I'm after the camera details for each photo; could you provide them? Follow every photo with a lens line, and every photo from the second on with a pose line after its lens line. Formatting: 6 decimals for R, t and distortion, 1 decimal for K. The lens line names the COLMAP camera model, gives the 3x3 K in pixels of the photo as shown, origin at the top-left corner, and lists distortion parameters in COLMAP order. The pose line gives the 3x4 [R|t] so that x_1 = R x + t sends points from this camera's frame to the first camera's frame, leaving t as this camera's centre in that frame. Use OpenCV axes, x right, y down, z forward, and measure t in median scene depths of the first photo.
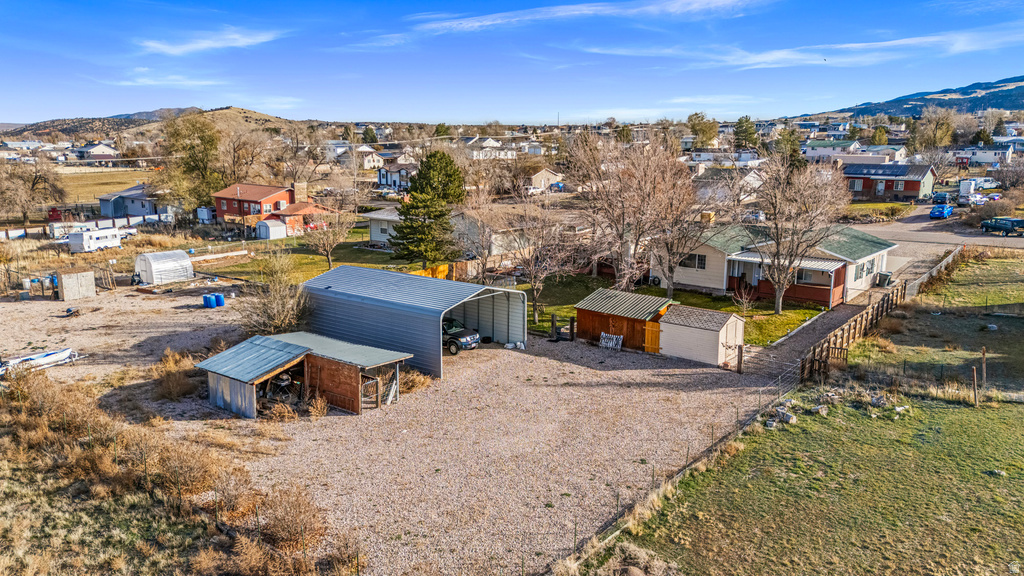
lens RADIAL K [[747.6, 0, 515.1], [0, 747.6, 288.7], [0, 0, 1]] dist [0.078218, -0.085950]
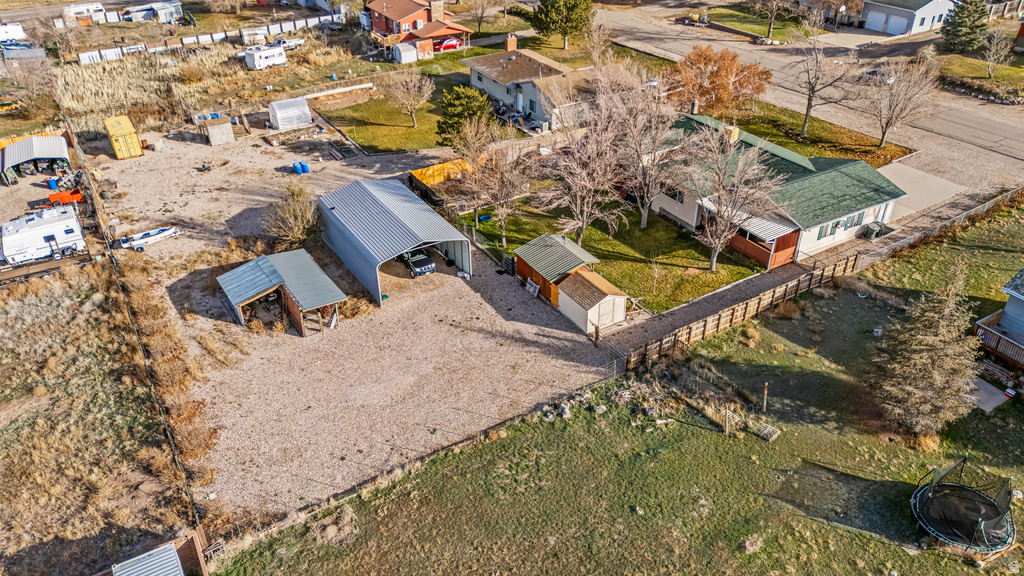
lens RADIAL K [[747.6, 0, 515.1], [0, 747.6, 288.7], [0, 0, 1]] dist [0.078218, -0.085950]
pose [[0.940291, 0.173263, -0.292971, 0.483782], [-0.055533, 0.927301, 0.370173, -0.396984], [0.335809, -0.331801, 0.881555, -0.090505]]
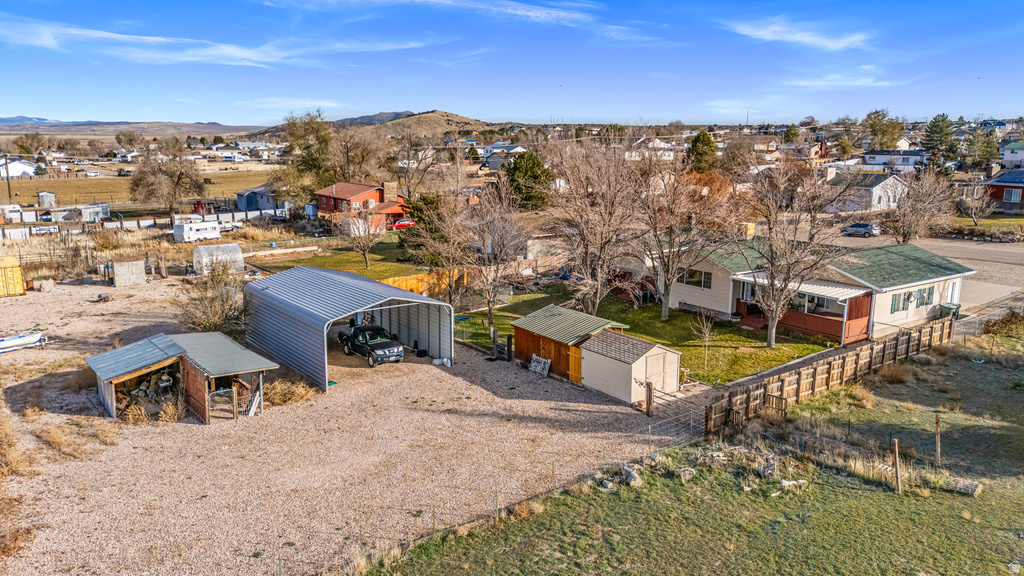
lens RADIAL K [[747.6, 0, 515.1], [0, 747.6, 288.7], [0, 0, 1]] dist [0.078218, -0.085950]
pose [[0.967655, 0.052480, -0.246757, 0.331187], [-0.052880, 0.998588, 0.005008, -0.024800], [0.246672, 0.008203, 0.969064, 0.136713]]
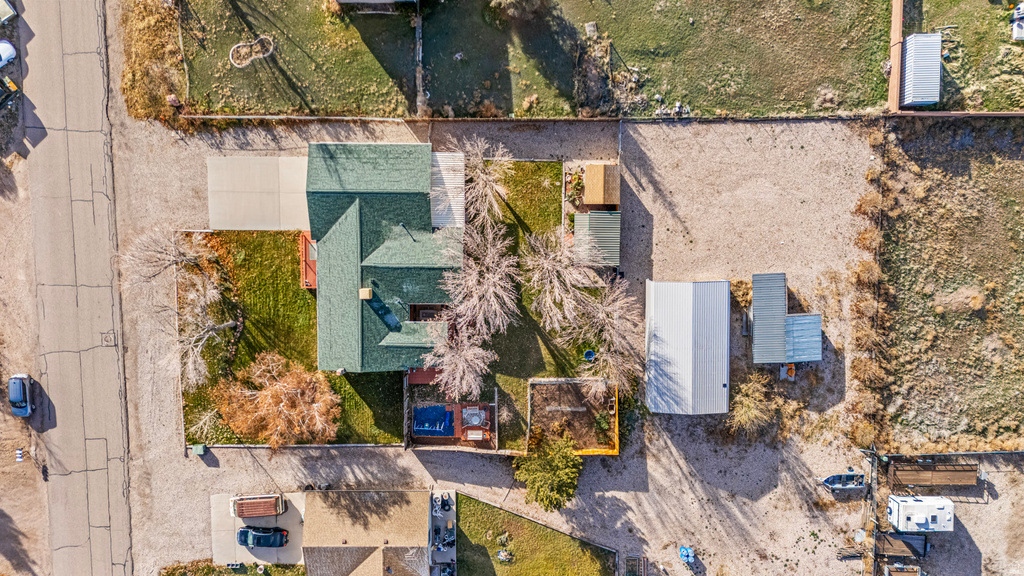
lens RADIAL K [[747.6, 0, 515.1], [0, 747.6, 288.7], [0, 0, 1]] dist [0.078218, -0.085950]
pose [[-0.632999, -0.772624, -0.048620, 0.276387], [0.171837, -0.201466, 0.964305, -1.654806], [-0.754840, 0.602049, 0.260294, 0.857433]]
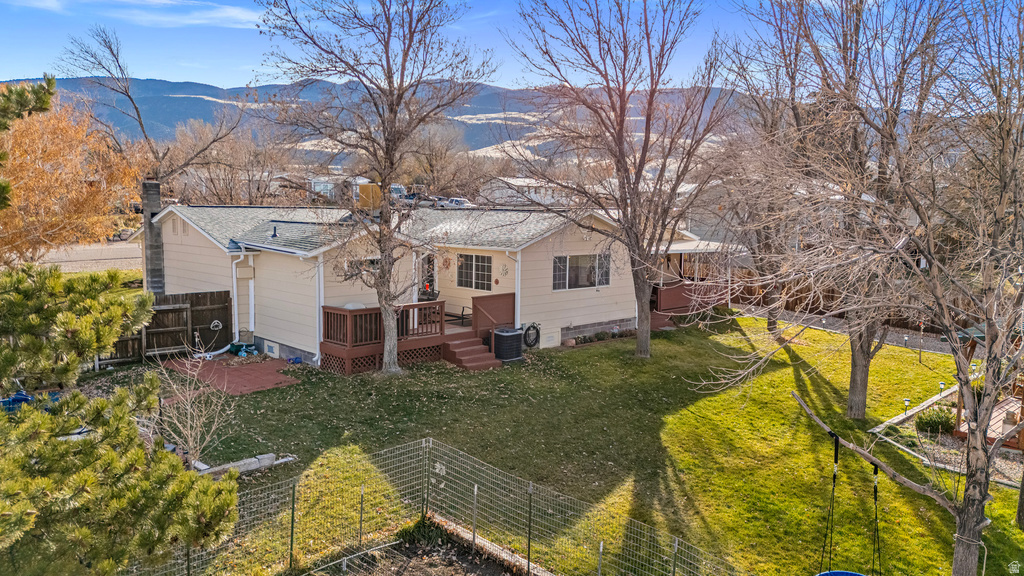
lens RADIAL K [[740.6, 0, 512.0], [0, 740.6, 288.0], [0, 0, 1]] dist [0.172957, -0.319256]
pose [[0.109829, -0.114681, 0.987312, -0.283176], [0.182350, 0.978787, 0.093406, -0.103132], [-0.977080, 0.169777, 0.128412, 1.332961]]
